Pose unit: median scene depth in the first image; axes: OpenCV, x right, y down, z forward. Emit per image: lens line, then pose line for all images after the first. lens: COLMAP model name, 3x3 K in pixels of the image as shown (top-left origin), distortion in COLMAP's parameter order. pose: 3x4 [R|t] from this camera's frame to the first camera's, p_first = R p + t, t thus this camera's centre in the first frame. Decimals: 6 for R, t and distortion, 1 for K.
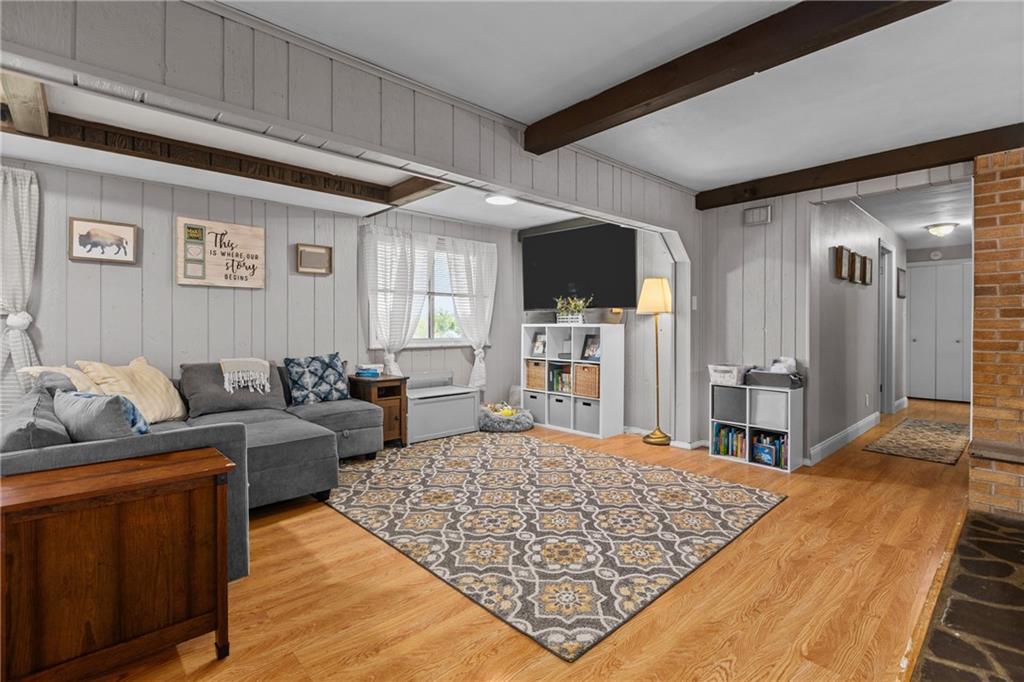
lens RADIAL K [[477.7, 0, 512.0], [0, 477.7, 341.0], [0, 0, 1]] dist [-0.001611, -0.000335]
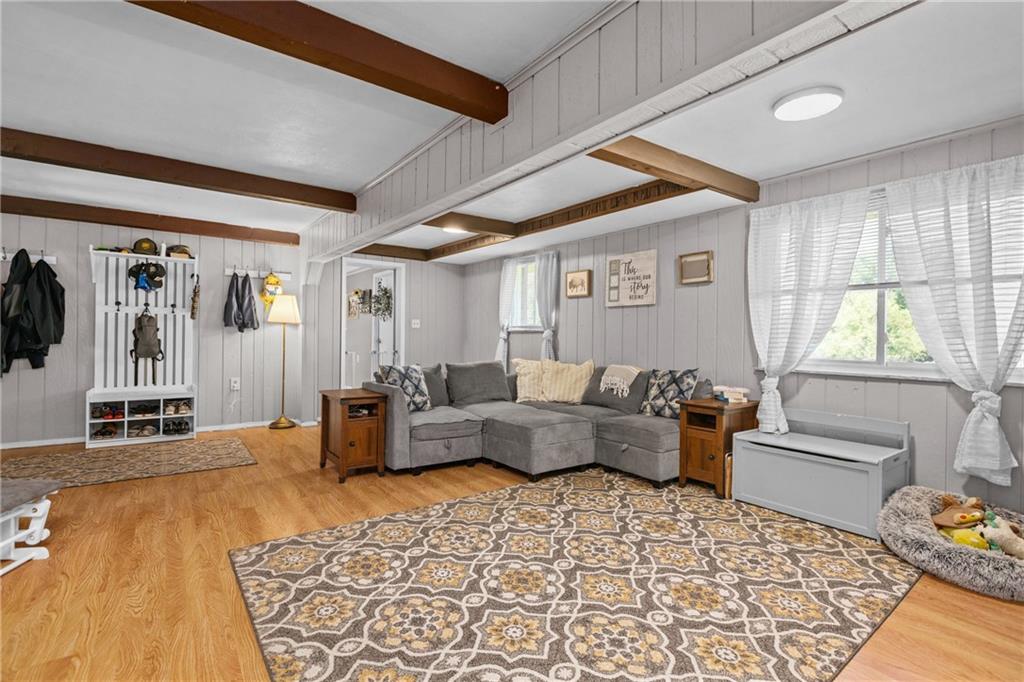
lens RADIAL K [[477.7, 0, 512.0], [0, 477.7, 341.0], [0, 0, 1]] dist [-0.001611, -0.000335]
pose [[-0.113768, 0.004554, -0.993497, 0.841809], [-0.043456, 0.999010, 0.009555, -0.030696], [0.992557, 0.044260, -0.113457, 1.120850]]
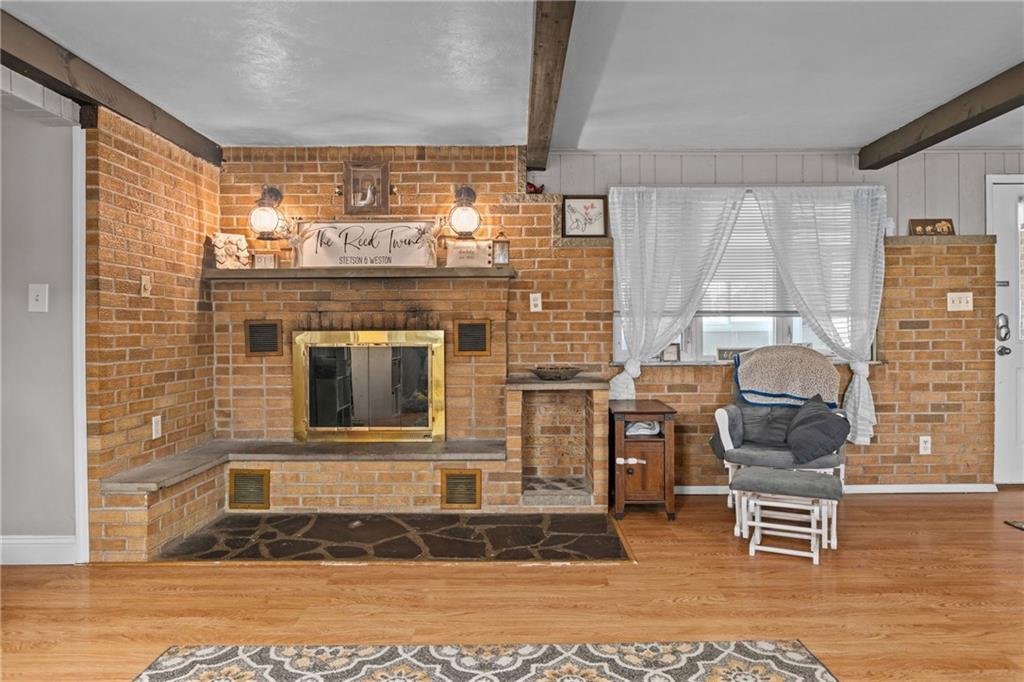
lens RADIAL K [[641.2, 0, 519.8], [0, 641.2, 341.0], [0, 0, 1]] dist [-0.001787, -0.000382]
pose [[-0.740432, -0.011770, 0.672028, -0.207288], [0.023756, 0.998764, 0.043667, -0.044673], [-0.671712, 0.048297, -0.739237, 1.346352]]
